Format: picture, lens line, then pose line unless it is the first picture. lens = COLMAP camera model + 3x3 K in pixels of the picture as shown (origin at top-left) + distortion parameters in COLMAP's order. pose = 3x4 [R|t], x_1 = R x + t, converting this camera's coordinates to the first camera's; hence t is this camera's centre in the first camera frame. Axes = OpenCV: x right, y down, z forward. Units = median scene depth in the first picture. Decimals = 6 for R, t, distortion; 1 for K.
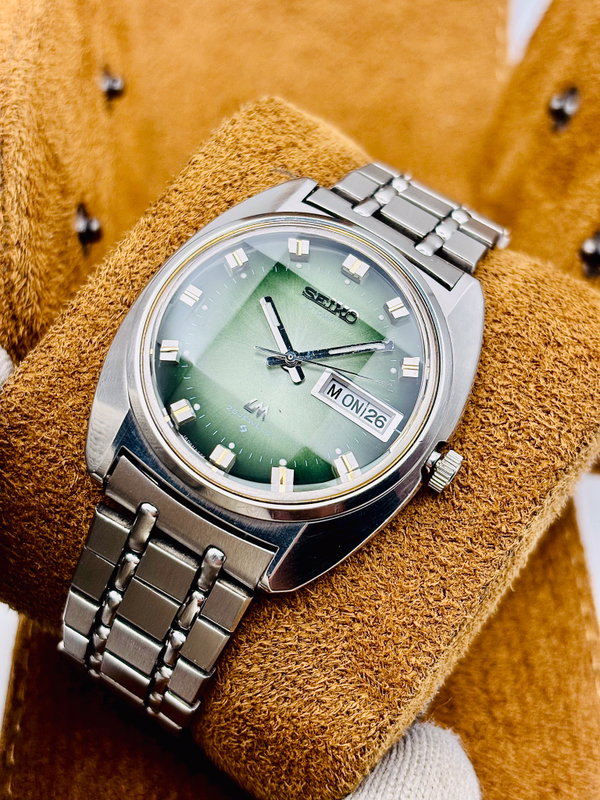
lens RADIAL K [[1179.6, 0, 300.0], [0, 1179.6, 400.0], [0, 0, 1]] dist [0.009510, -0.022548]
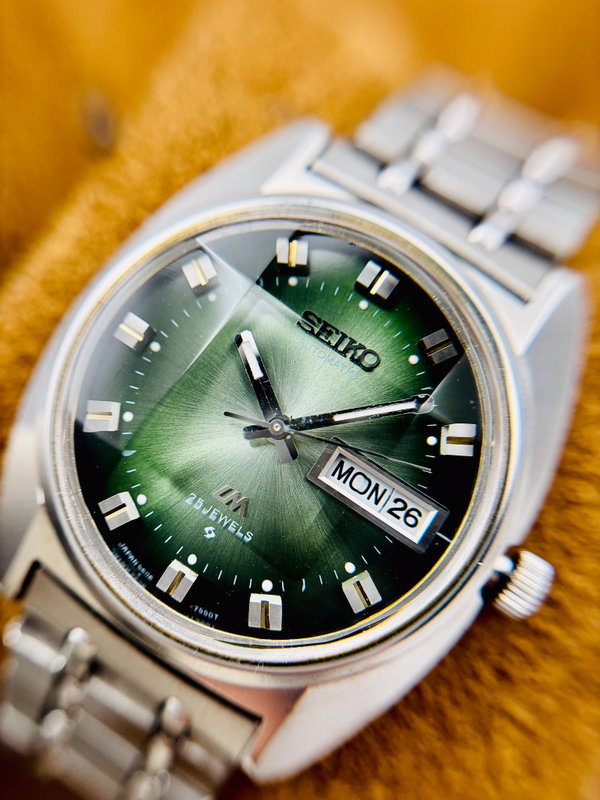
lens RADIAL K [[620.5, 0, 288.0], [0, 620.5, 403.1], [0, 0, 1]] dist [0.467639, -0.001223]
pose [[0.992533, -0.007817, -0.121727, 0.042642], [0.033039, 0.977867, 0.206601, -0.124368], [0.117418, -0.209080, 0.970824, 0.647318]]
